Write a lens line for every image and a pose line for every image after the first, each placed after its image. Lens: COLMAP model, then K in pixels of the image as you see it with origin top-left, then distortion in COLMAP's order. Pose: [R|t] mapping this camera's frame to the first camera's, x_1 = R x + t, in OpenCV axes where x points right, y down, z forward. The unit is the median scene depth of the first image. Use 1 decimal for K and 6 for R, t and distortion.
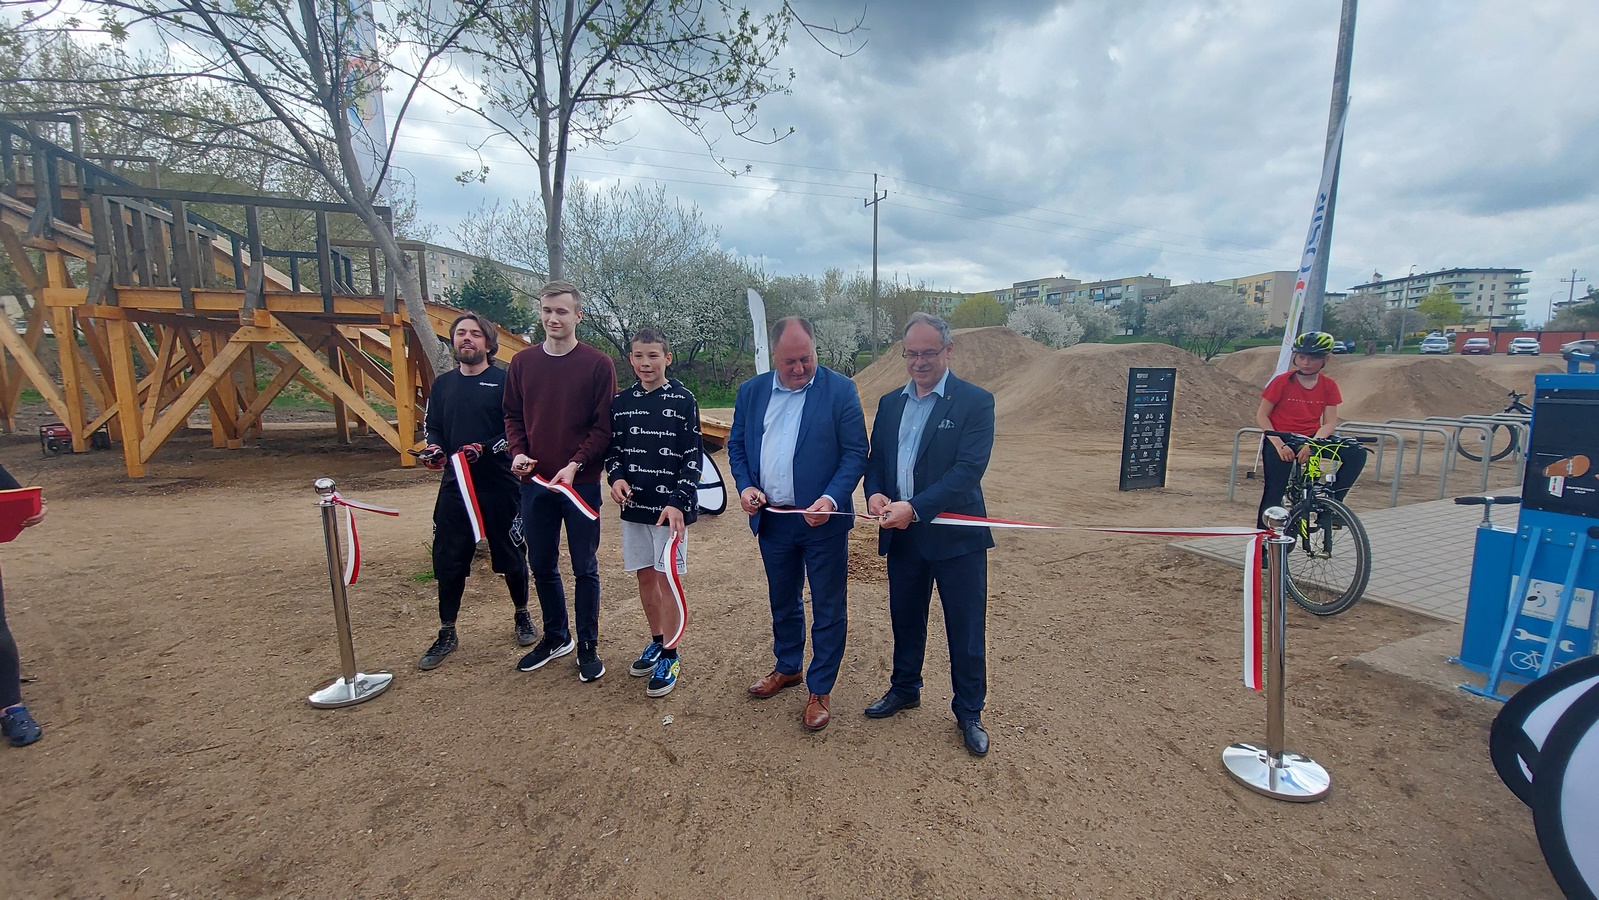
lens RADIAL K [[646.2, 0, 818.9], [0, 646.2, 458.3], [0, 0, 1]] dist [0.000552, -0.010974]
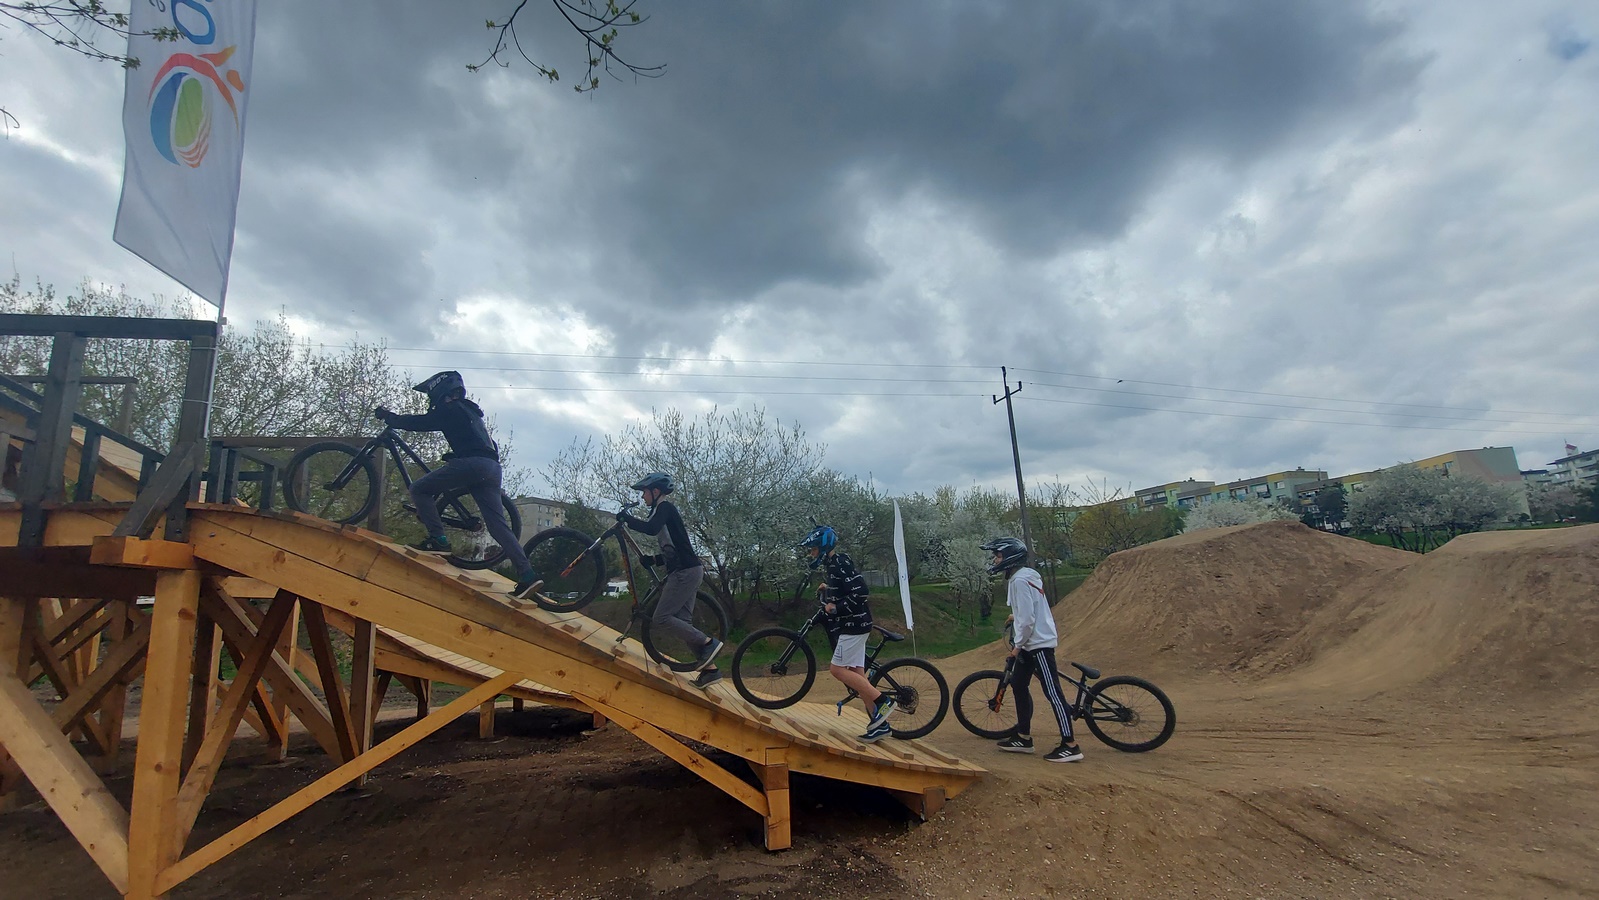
lens RADIAL K [[660.4, 0, 807.1], [0, 660.4, 463.1], [0, 0, 1]] dist [0.000772, -0.010855]
pose [[0.984755, -0.087884, -0.150114, -0.042927], [0.032240, 0.940245, -0.338970, -0.027702], [0.170934, 0.328963, 0.928744, 0.159910]]
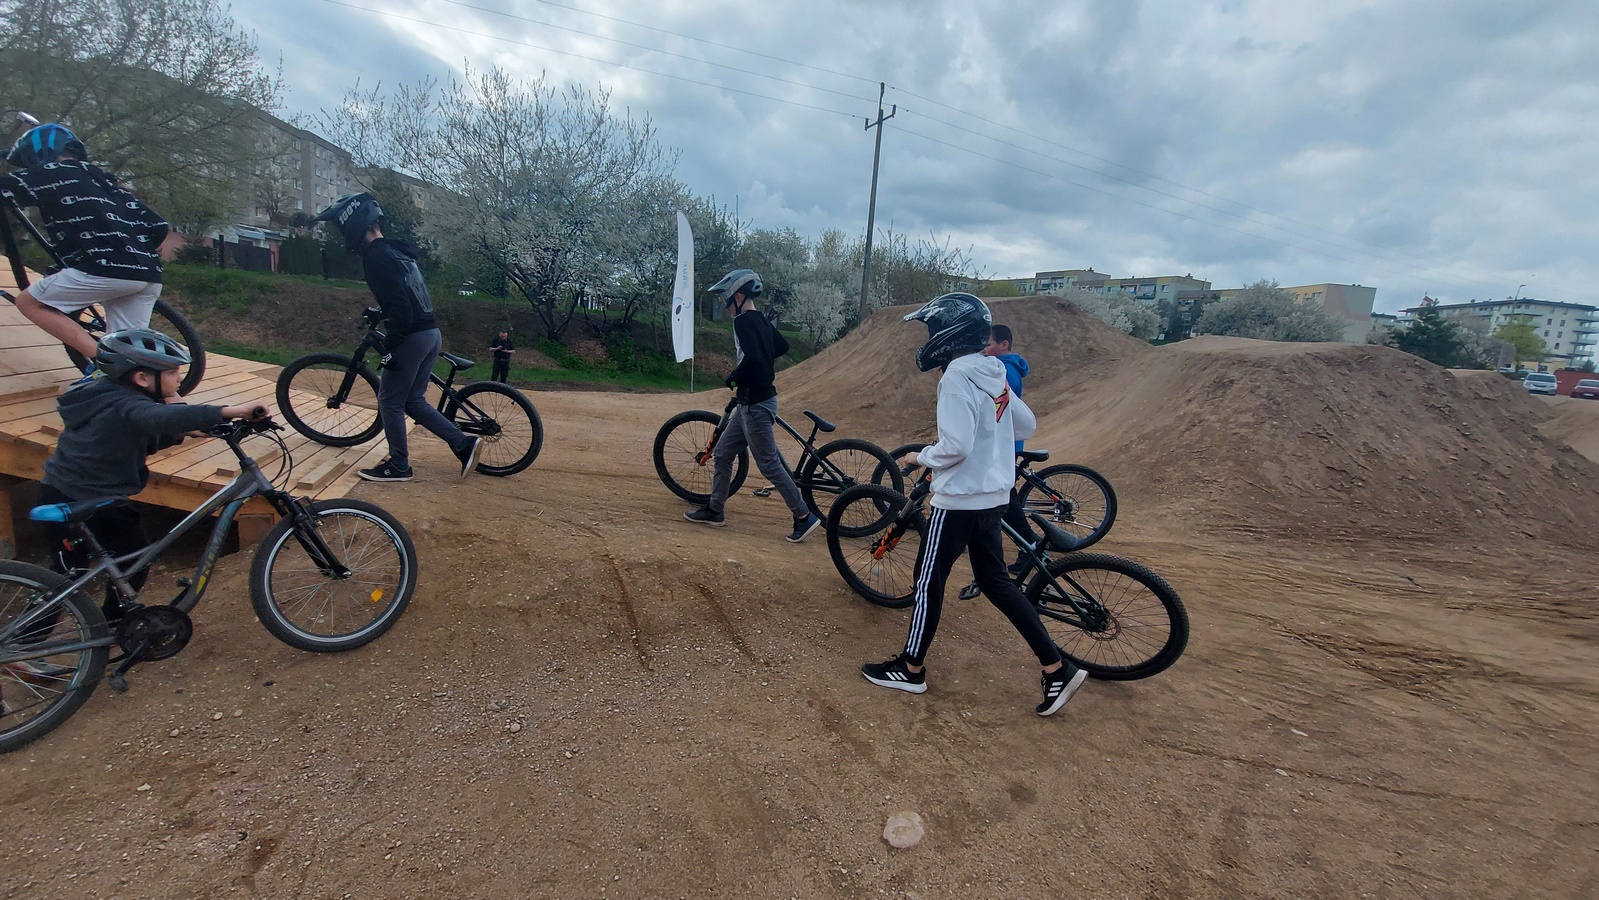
lens RADIAL K [[660.4, 0, 807.1], [0, 660.4, 463.1], [0, 0, 1]] dist [0.000772, -0.010855]
pose [[0.996103, 0.087805, -0.008352, 0.040041], [-0.087463, 0.995552, 0.035031, -0.028992], [0.011390, -0.034164, 0.999351, 0.211220]]
